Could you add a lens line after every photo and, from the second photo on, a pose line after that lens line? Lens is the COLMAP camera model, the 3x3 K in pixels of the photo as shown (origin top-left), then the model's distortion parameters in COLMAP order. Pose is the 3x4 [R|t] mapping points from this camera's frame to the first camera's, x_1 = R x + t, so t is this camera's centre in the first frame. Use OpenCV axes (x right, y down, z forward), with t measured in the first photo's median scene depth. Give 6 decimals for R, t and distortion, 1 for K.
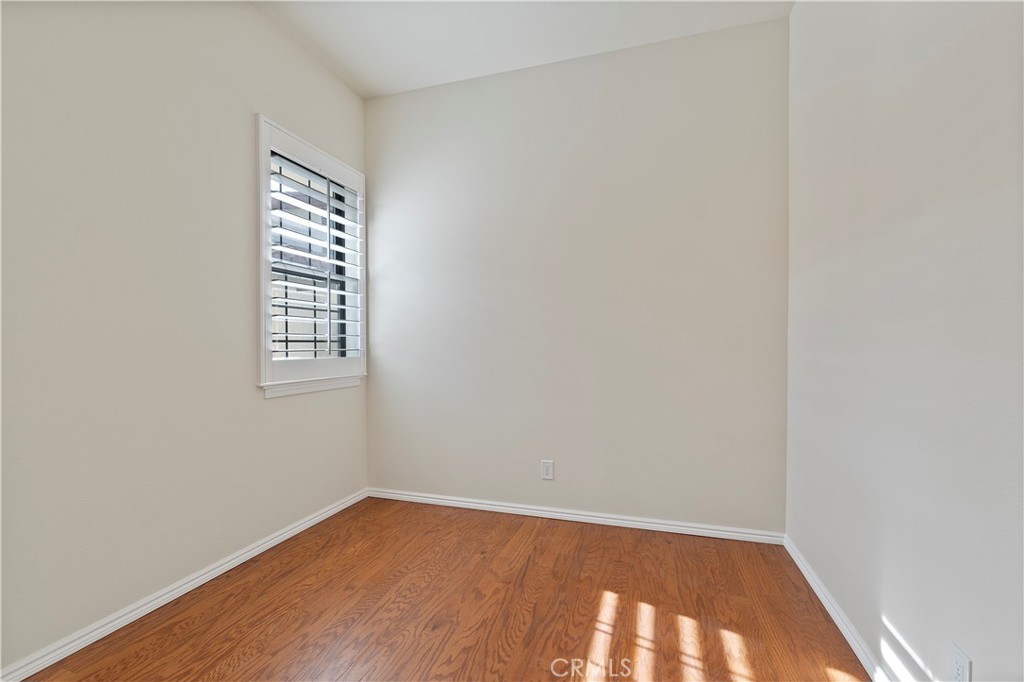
lens RADIAL K [[446.8, 0, 509.9], [0, 446.8, 345.6], [0, 0, 1]] dist [0.001806, 0.001900]
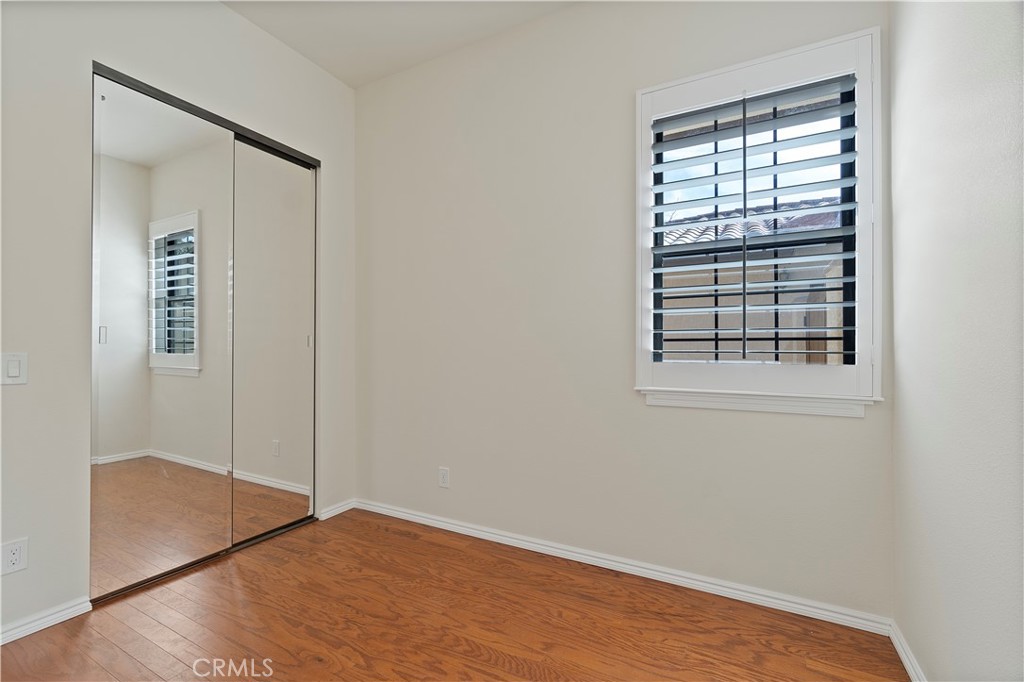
lens RADIAL K [[446.8, 0, 508.5], [0, 446.8, 339.8], [0, 0, 1]] dist [0.001806, 0.001900]
pose [[-0.177808, -0.012576, -0.983985, 0.334353], [-0.001568, 0.999921, -0.012496, 0.000751], [0.984064, -0.000679, -0.177813, 0.794476]]
